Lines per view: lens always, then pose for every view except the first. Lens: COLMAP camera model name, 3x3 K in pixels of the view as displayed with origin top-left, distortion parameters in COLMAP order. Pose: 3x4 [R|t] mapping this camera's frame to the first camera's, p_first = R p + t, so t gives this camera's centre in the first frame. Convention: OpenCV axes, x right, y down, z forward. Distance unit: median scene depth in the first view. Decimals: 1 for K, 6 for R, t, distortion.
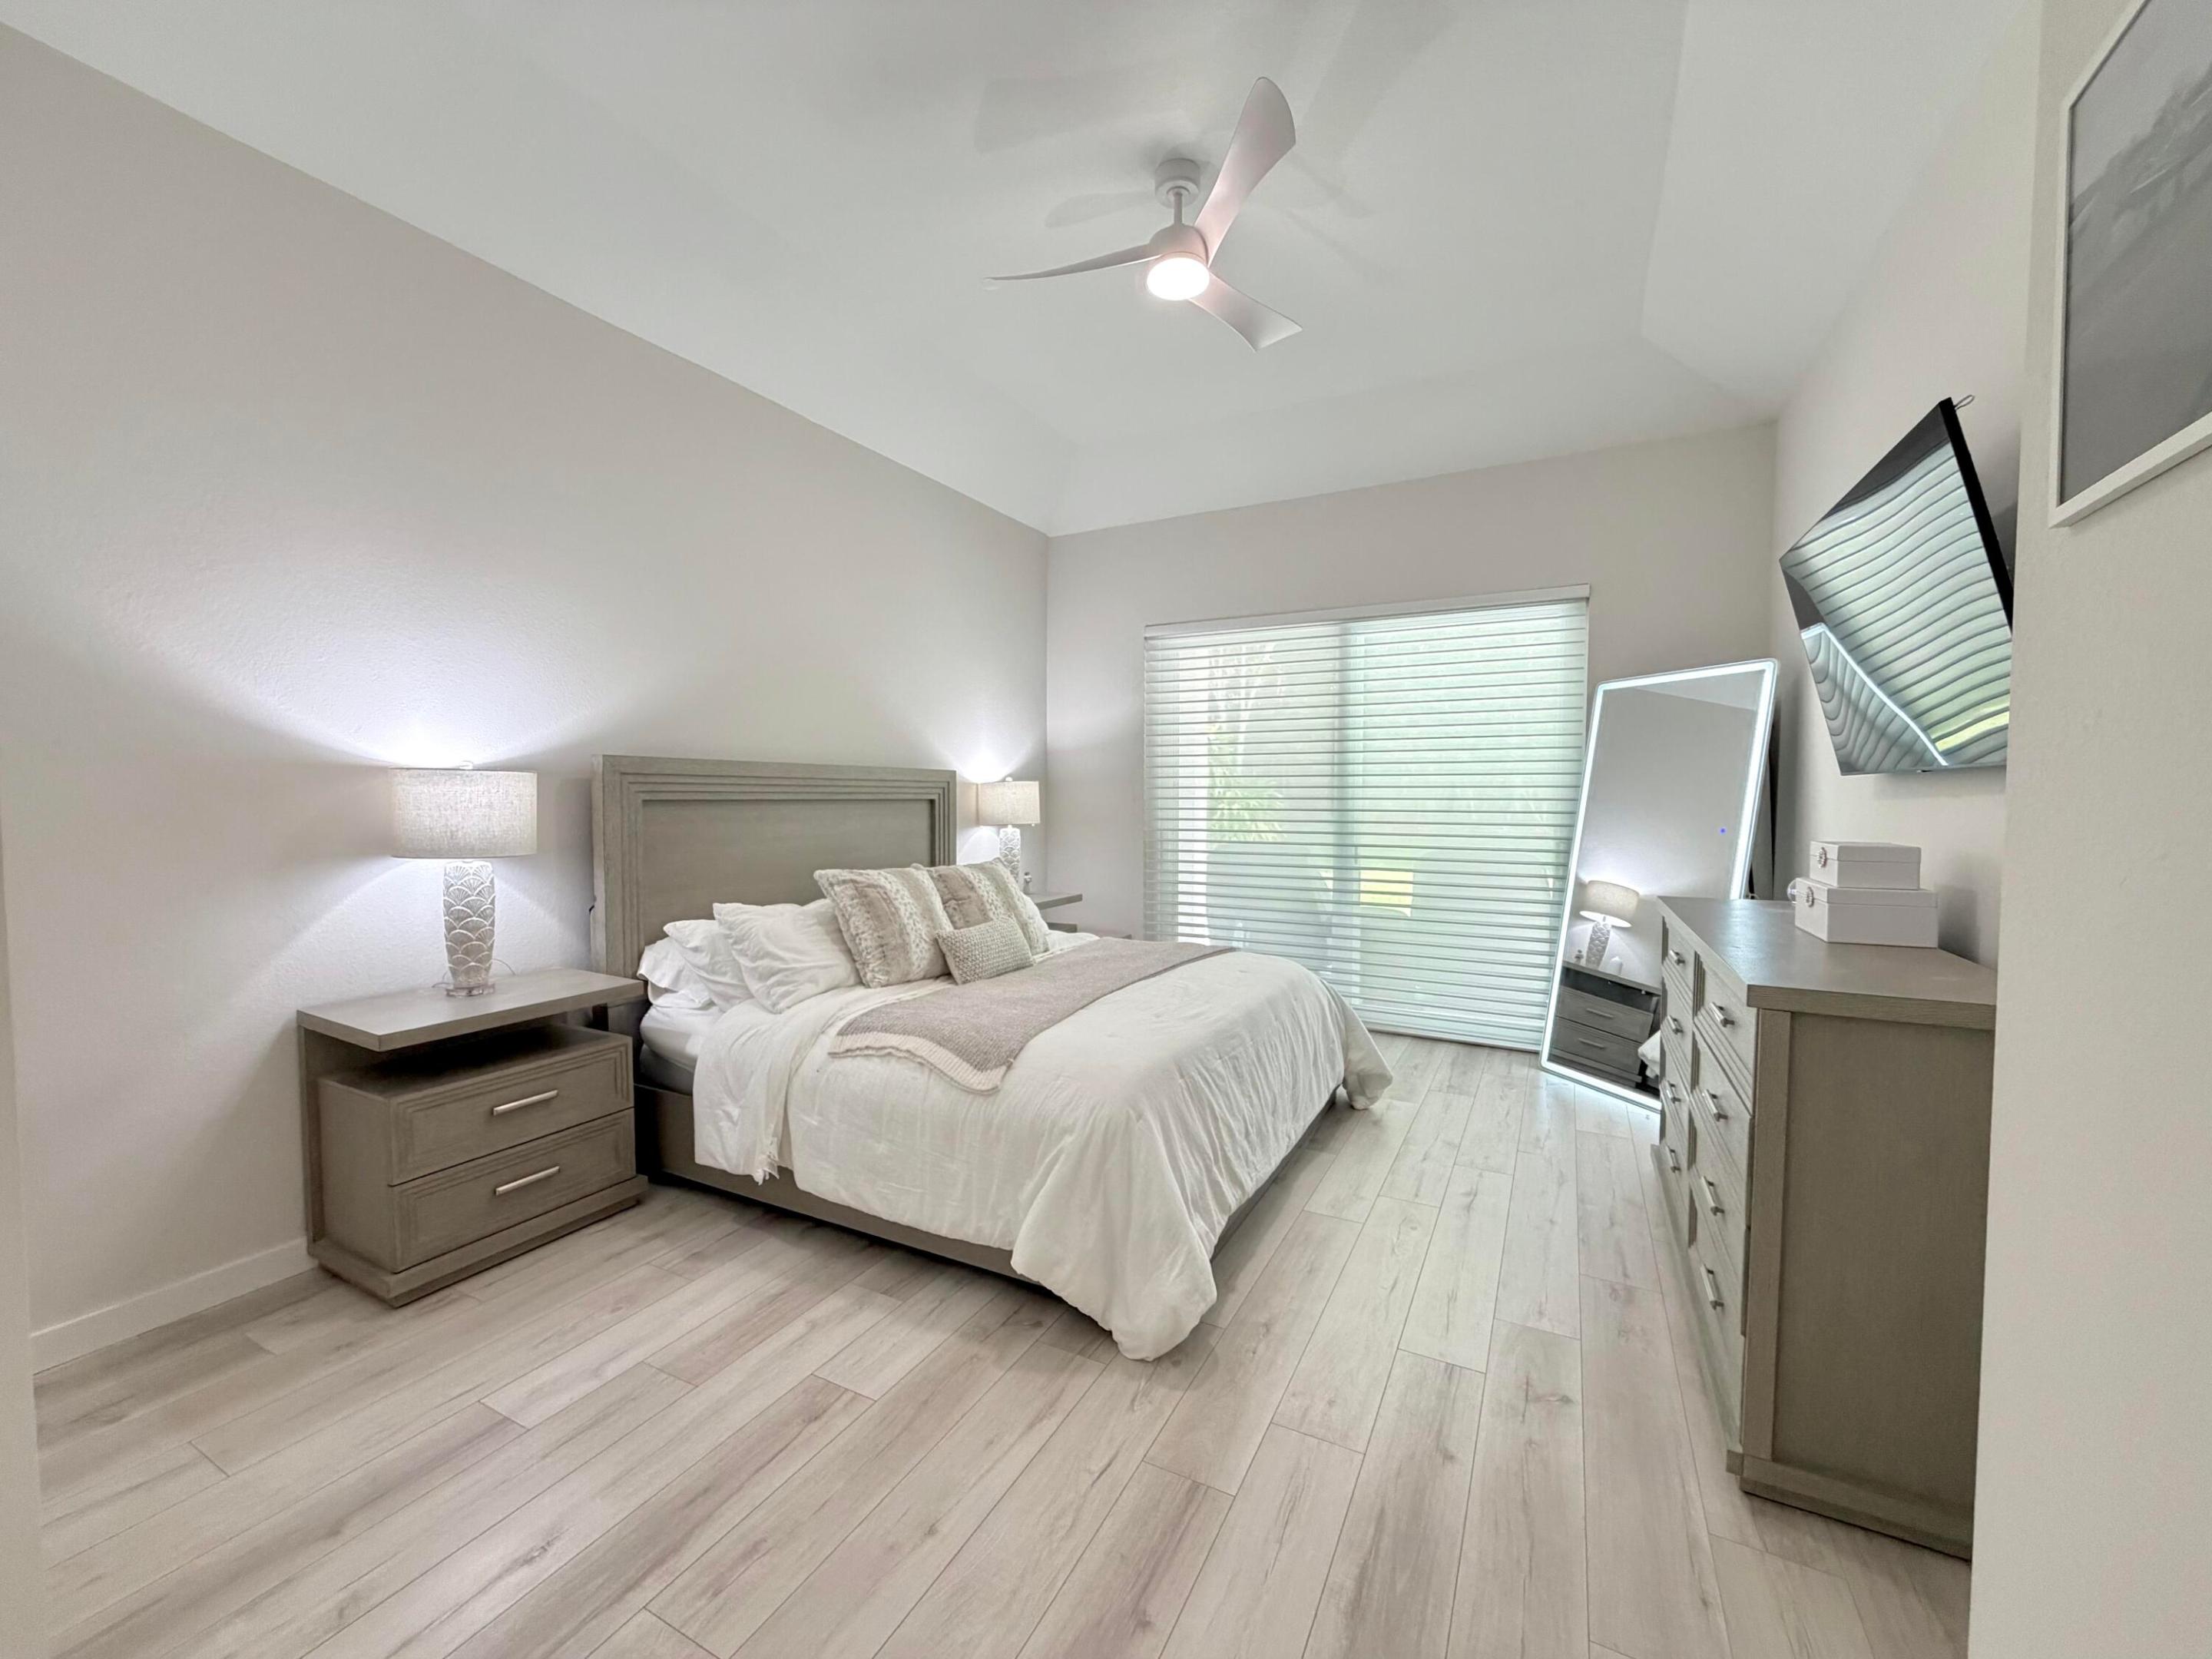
lens RADIAL K [[880.7, 0, 1096.2], [0, 880.7, 838.2], [0, 0, 1]] dist [-0.000092, -0.000160]
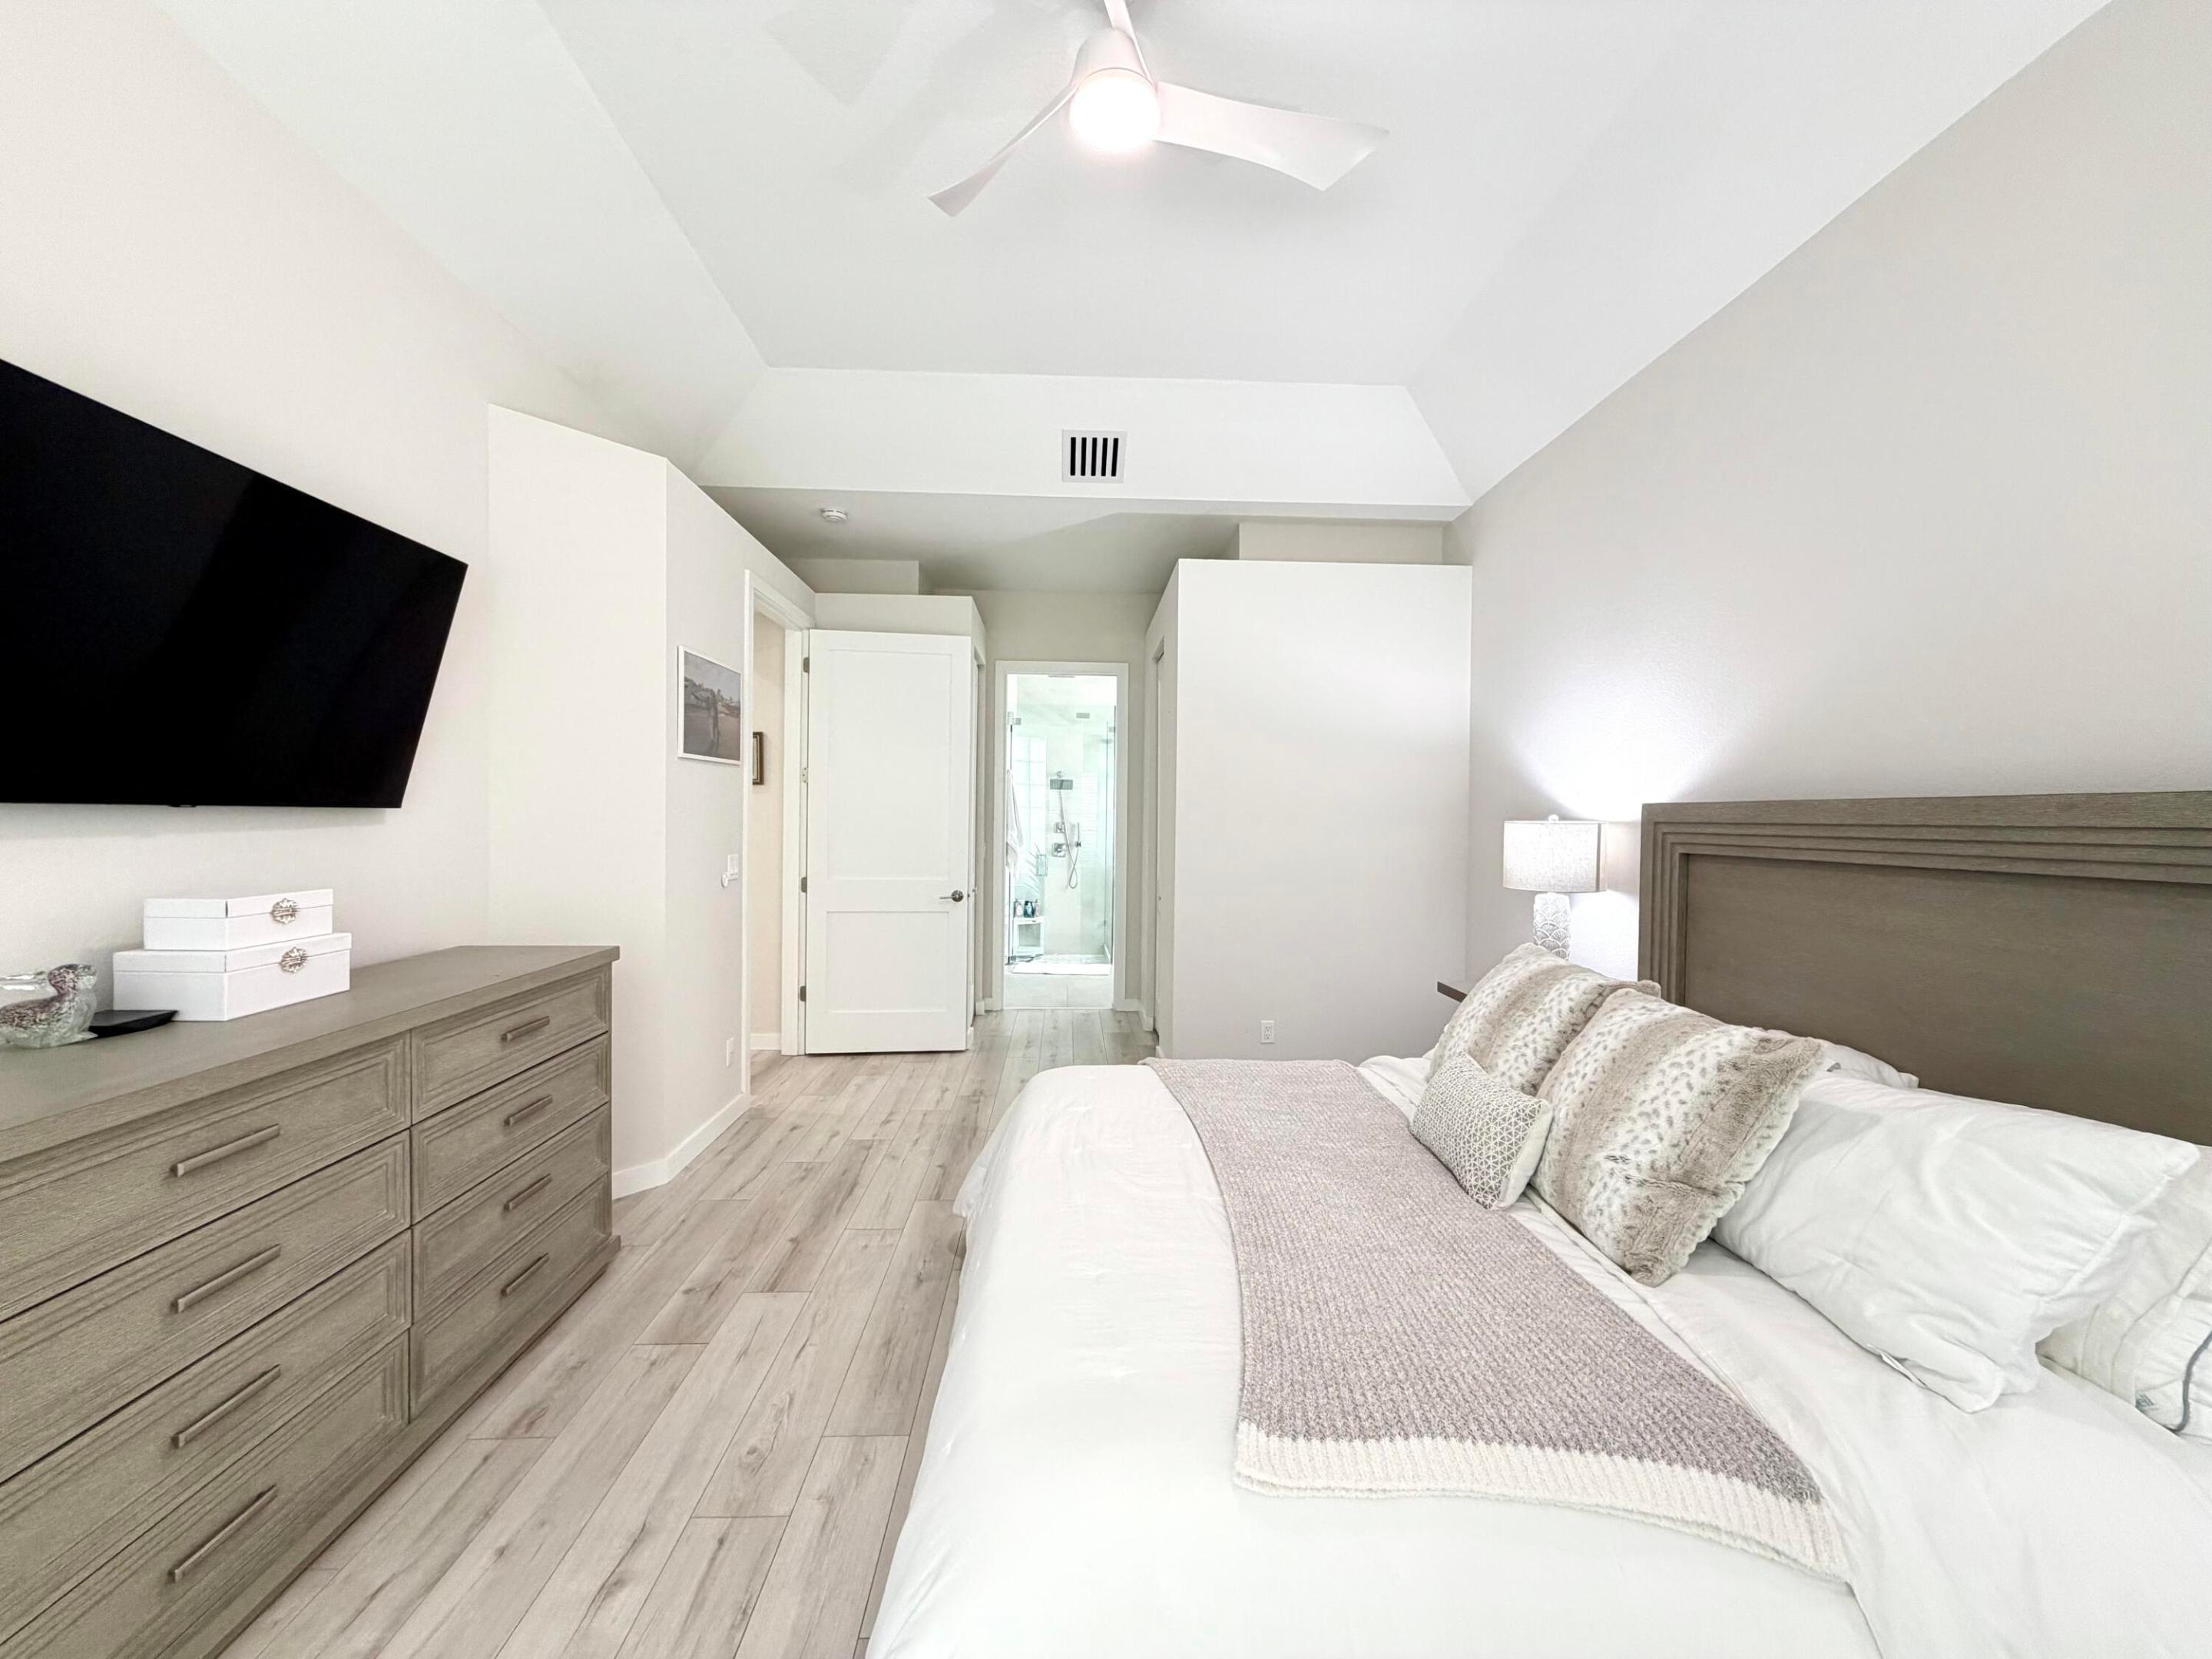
lens RADIAL K [[880.7, 0, 1096.2], [0, 880.7, 838.2], [0, 0, 1]] dist [-0.000092, -0.000160]
pose [[-0.867560, -0.002098, -0.497327, 0.583755], [-0.040153, 0.997022, 0.065837, -0.132793], [0.495708, 0.077087, -0.865061, 2.111769]]
